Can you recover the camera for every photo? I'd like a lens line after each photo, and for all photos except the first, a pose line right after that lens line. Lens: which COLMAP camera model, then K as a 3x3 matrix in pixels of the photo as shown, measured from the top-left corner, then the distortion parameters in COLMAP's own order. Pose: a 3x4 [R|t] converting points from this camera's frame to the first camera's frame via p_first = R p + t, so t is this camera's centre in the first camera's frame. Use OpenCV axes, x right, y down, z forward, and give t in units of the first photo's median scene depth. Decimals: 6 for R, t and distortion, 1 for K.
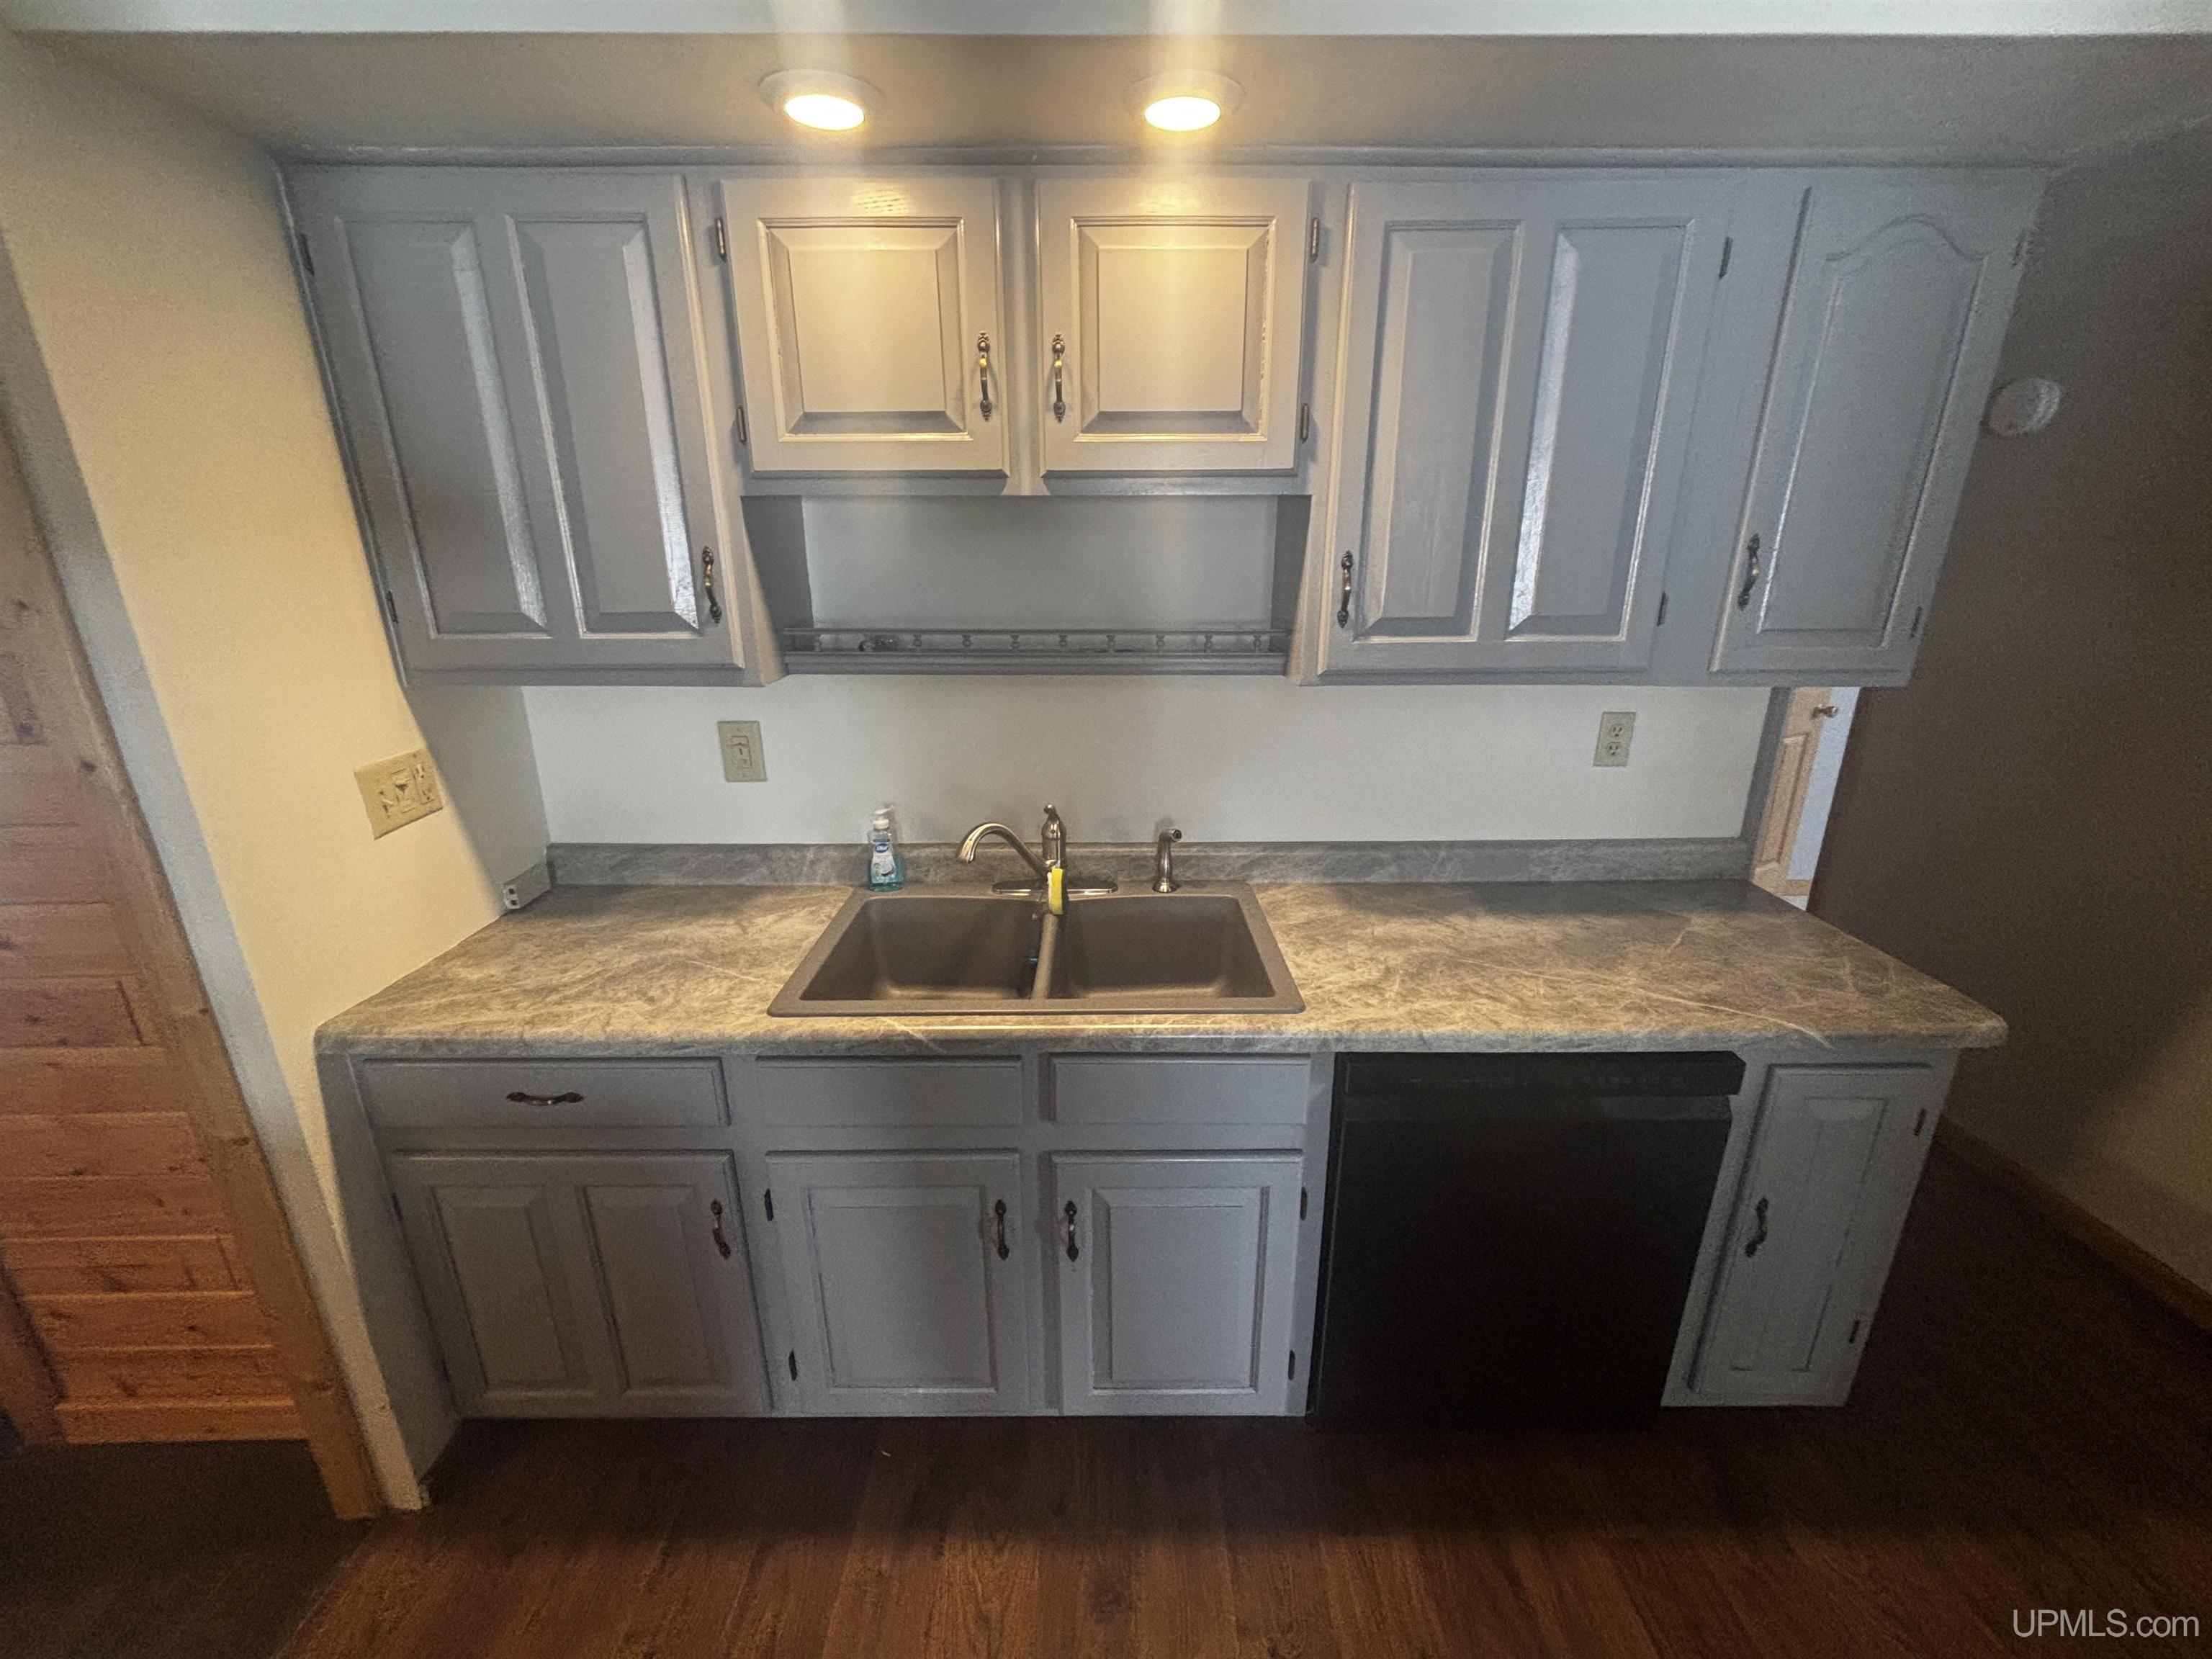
lens RADIAL K [[891.3, 0, 1108.4], [0, 891.3, 836.1], [0, 0, 1]] dist [0.001999, -0.001667]
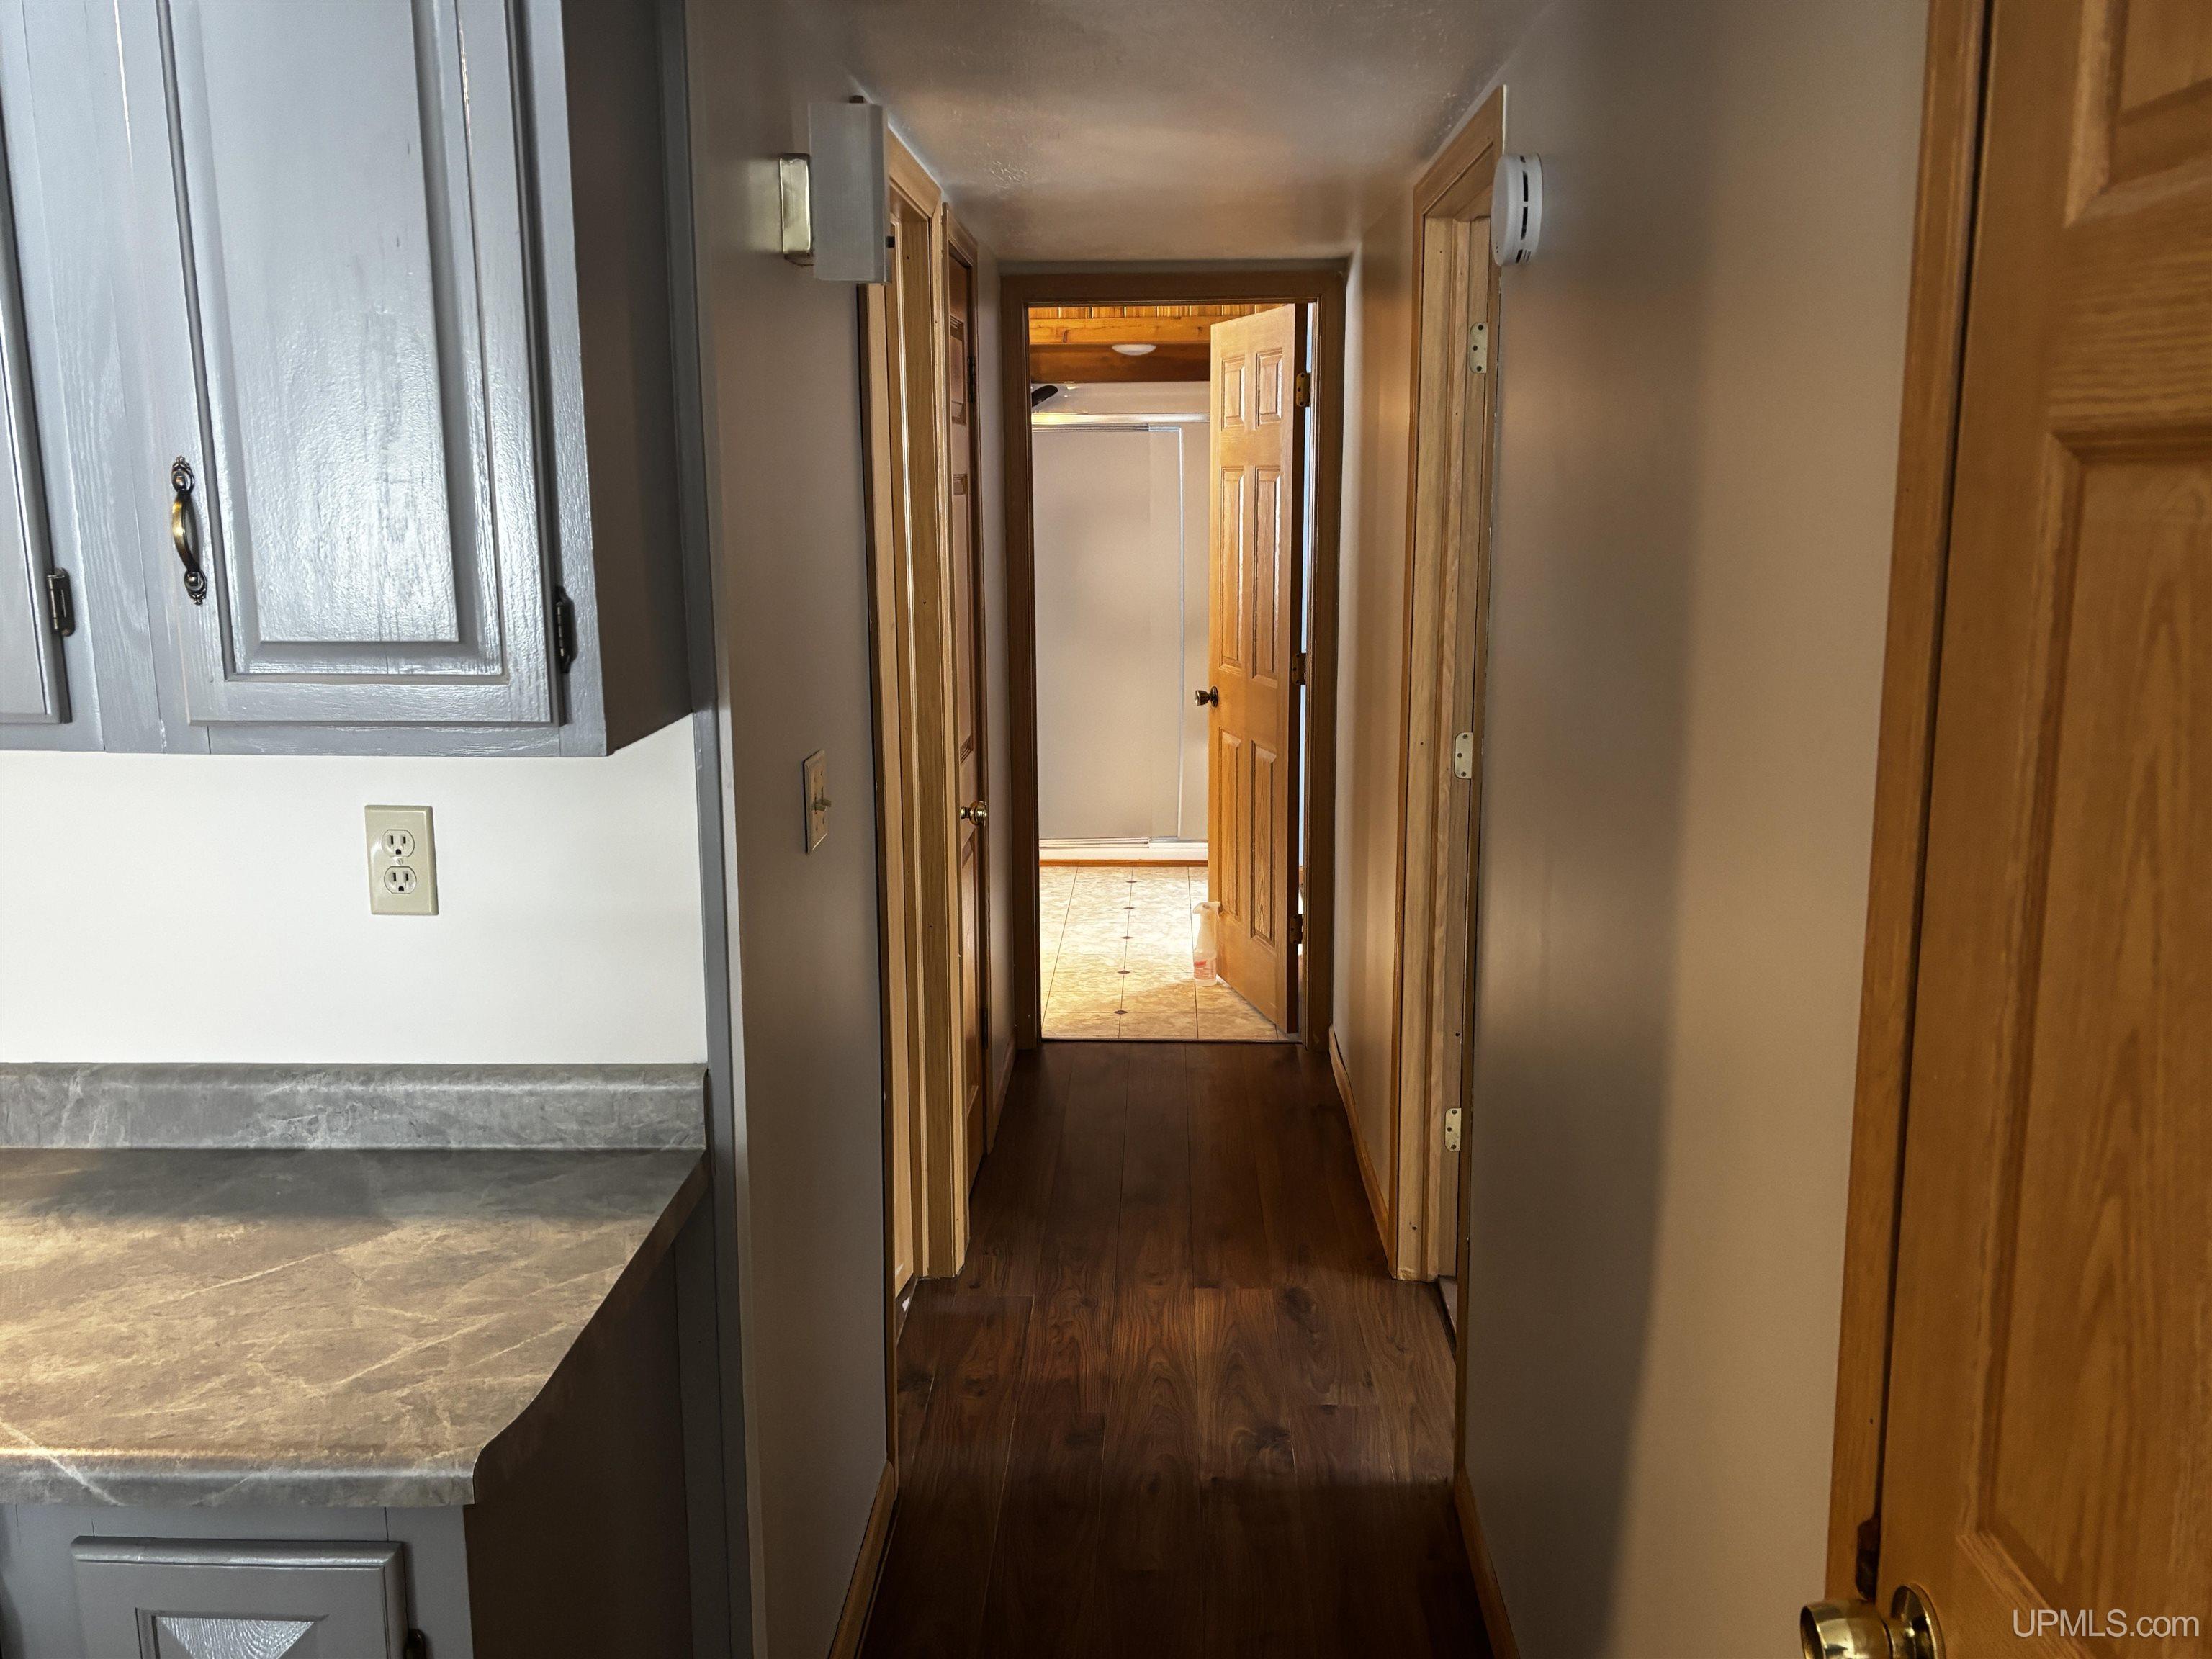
lens RADIAL K [[1890.0, 0, 1106.1], [0, 1890.0, 827.1], [0, 0, 1]] dist [0.010824, 0.006359]
pose [[0.998883, 0.006683, -0.046774, 0.986629], [-0.012325, 0.992528, -0.121393, -0.003945], [0.045614, 0.121834, 0.991502, -0.026362]]
